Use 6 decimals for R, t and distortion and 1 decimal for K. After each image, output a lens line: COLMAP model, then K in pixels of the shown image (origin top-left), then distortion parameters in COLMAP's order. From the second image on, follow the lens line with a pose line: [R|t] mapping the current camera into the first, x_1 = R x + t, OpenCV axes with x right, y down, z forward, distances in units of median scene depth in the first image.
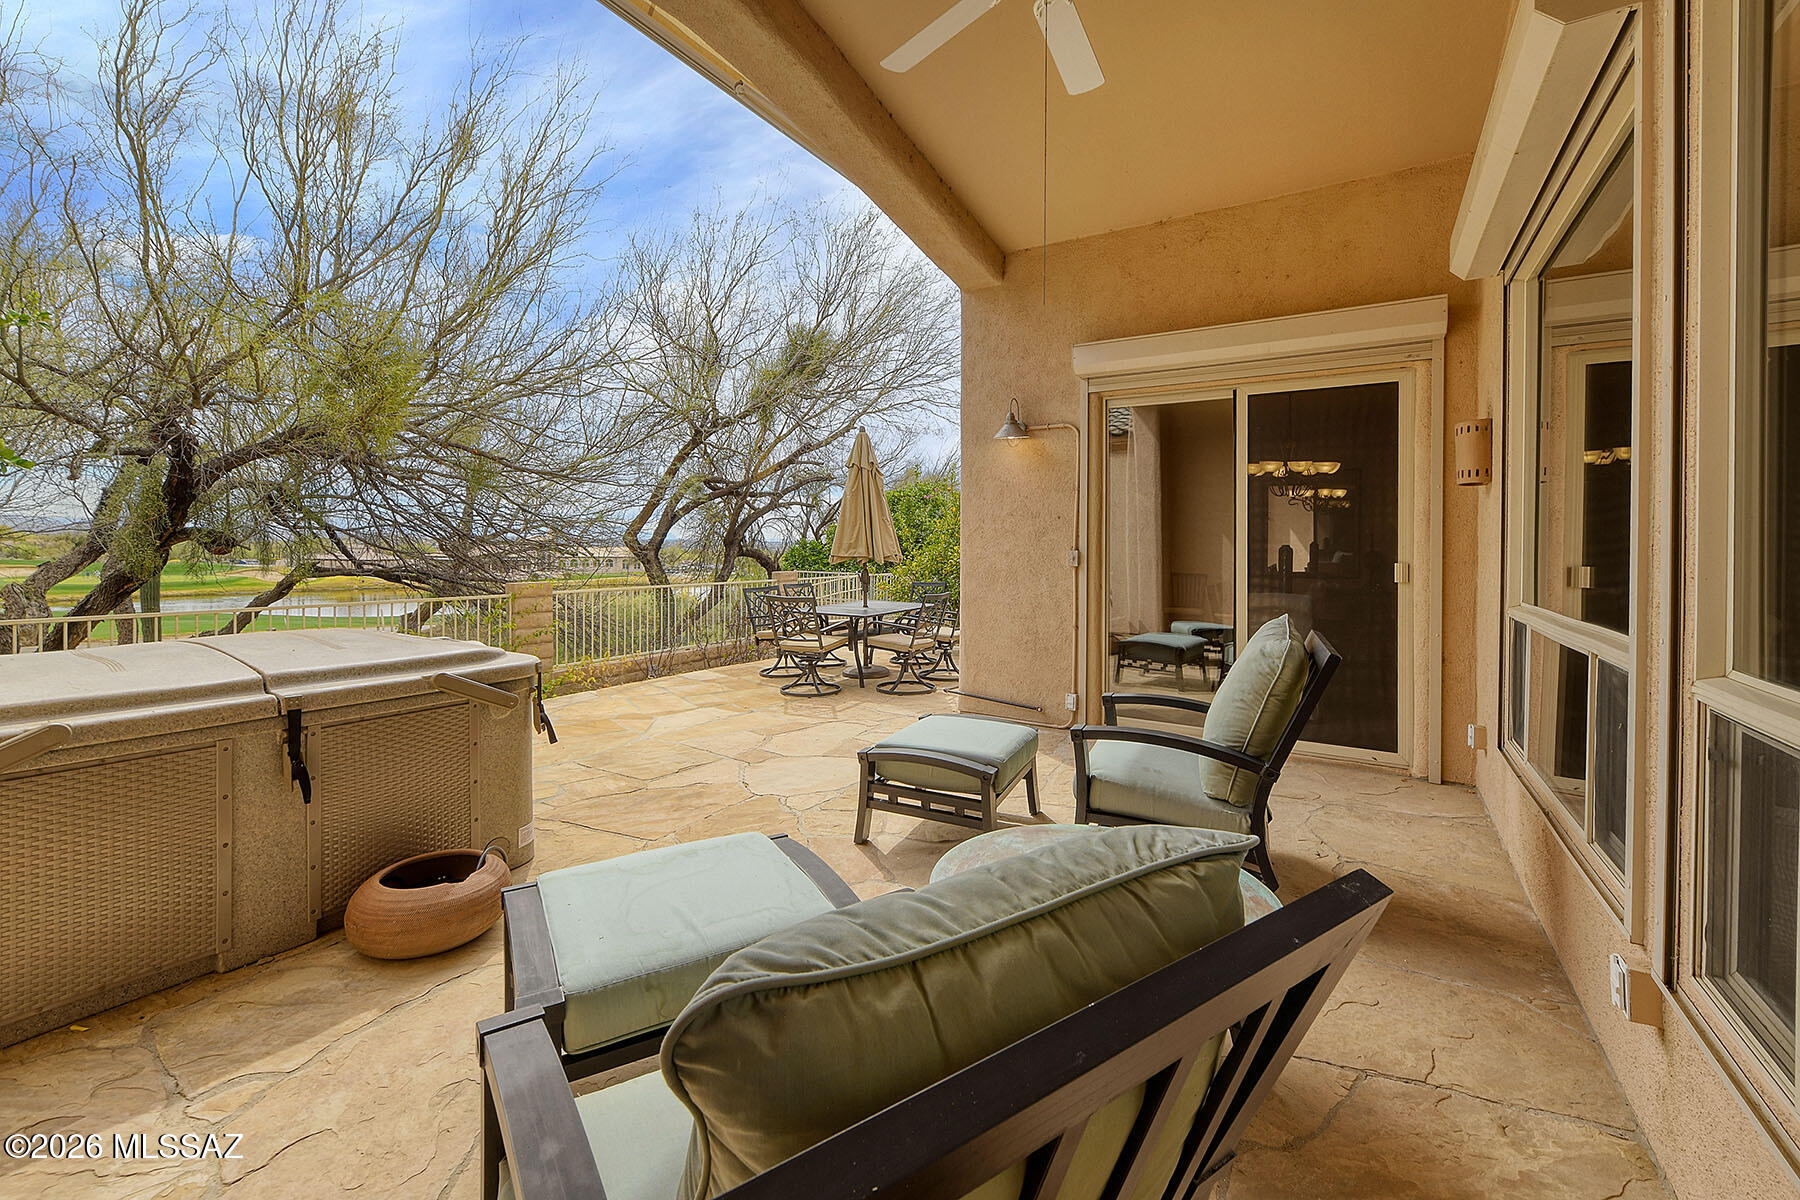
lens RADIAL K [[762.3, 0, 922.4], [0, 762.3, 571.2], [0, 0, 1]] dist [0.012297, -0.000046]
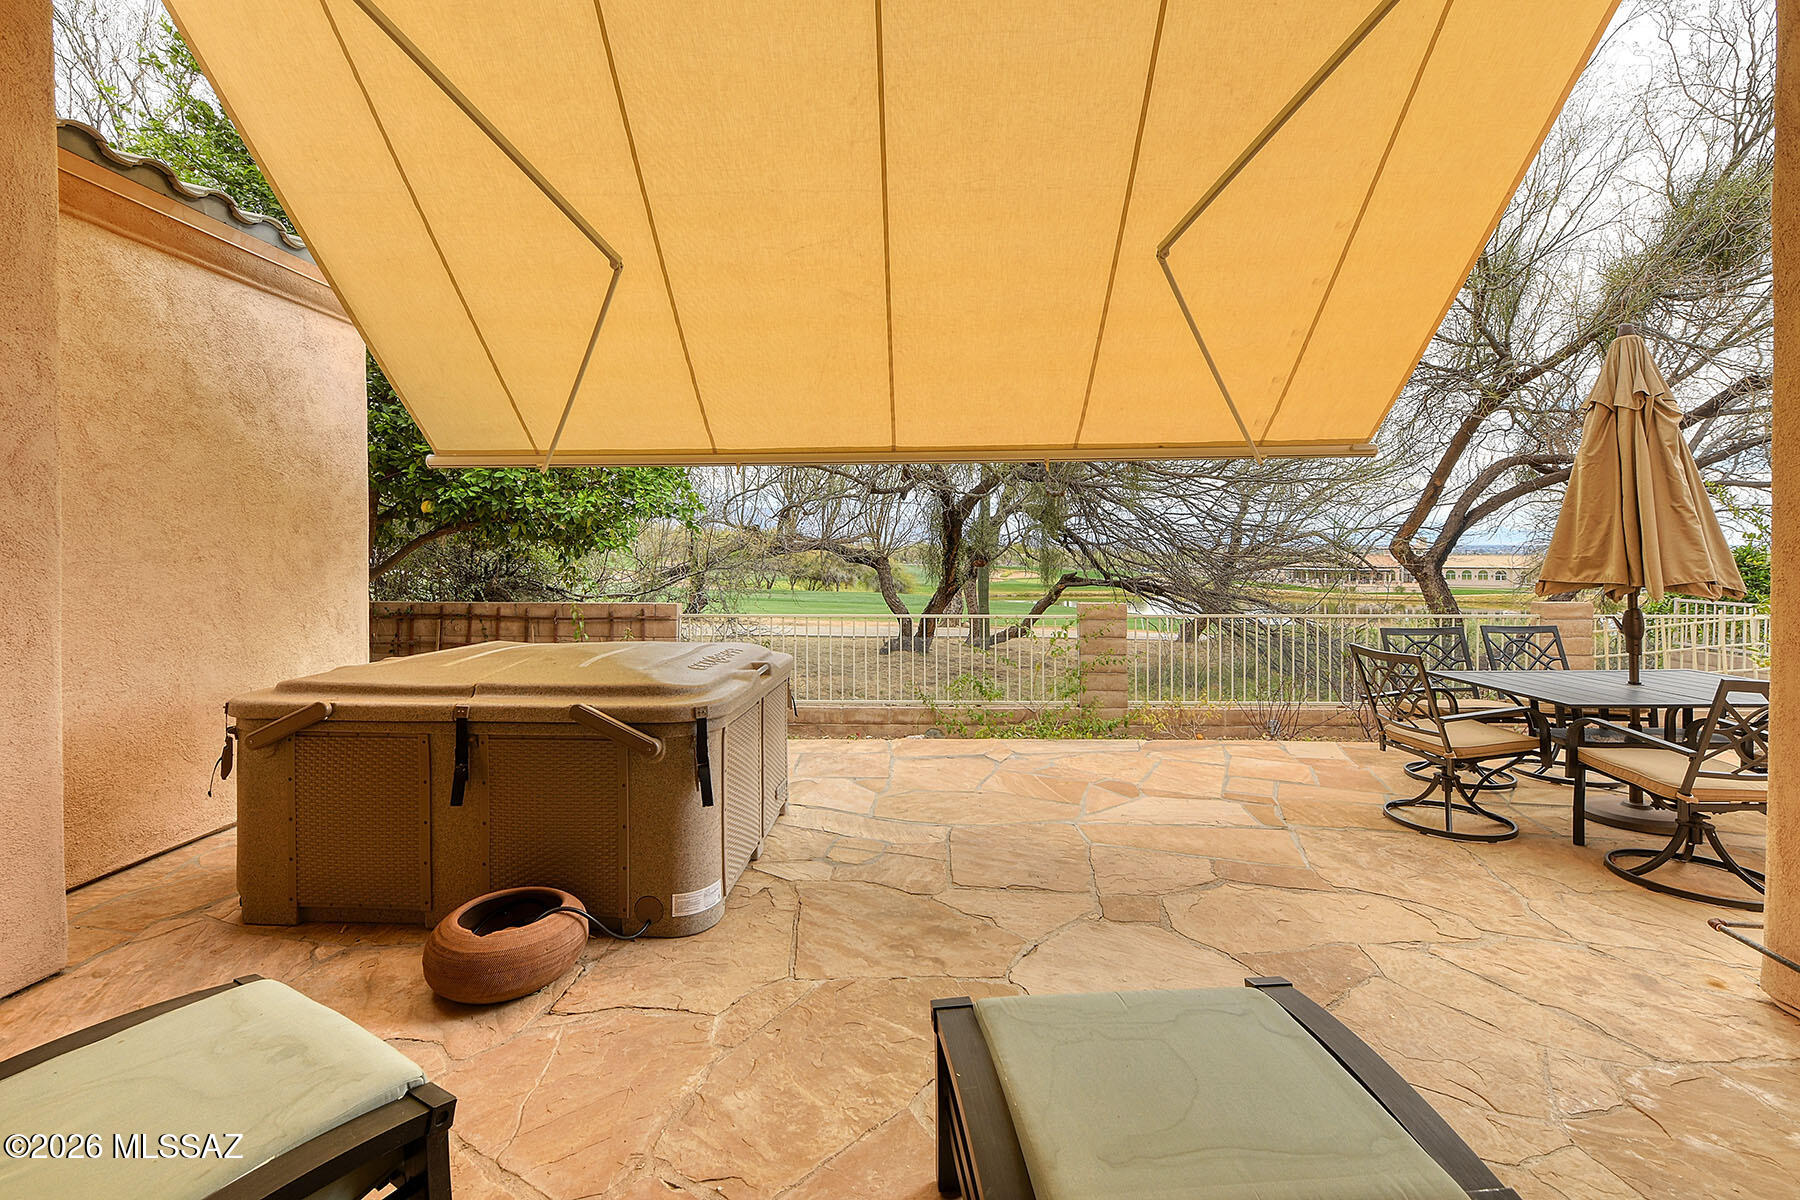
lens RADIAL K [[773.9, 0, 834.2], [0, 773.9, 553.9], [0, 0, 1]] dist [-0.001548, -0.000283]
pose [[0.443248, -0.009612, -0.896348, 0.163747], [-0.020087, 0.999585, -0.020652, -0.018531], [0.896174, 0.027158, 0.442871, 0.344429]]
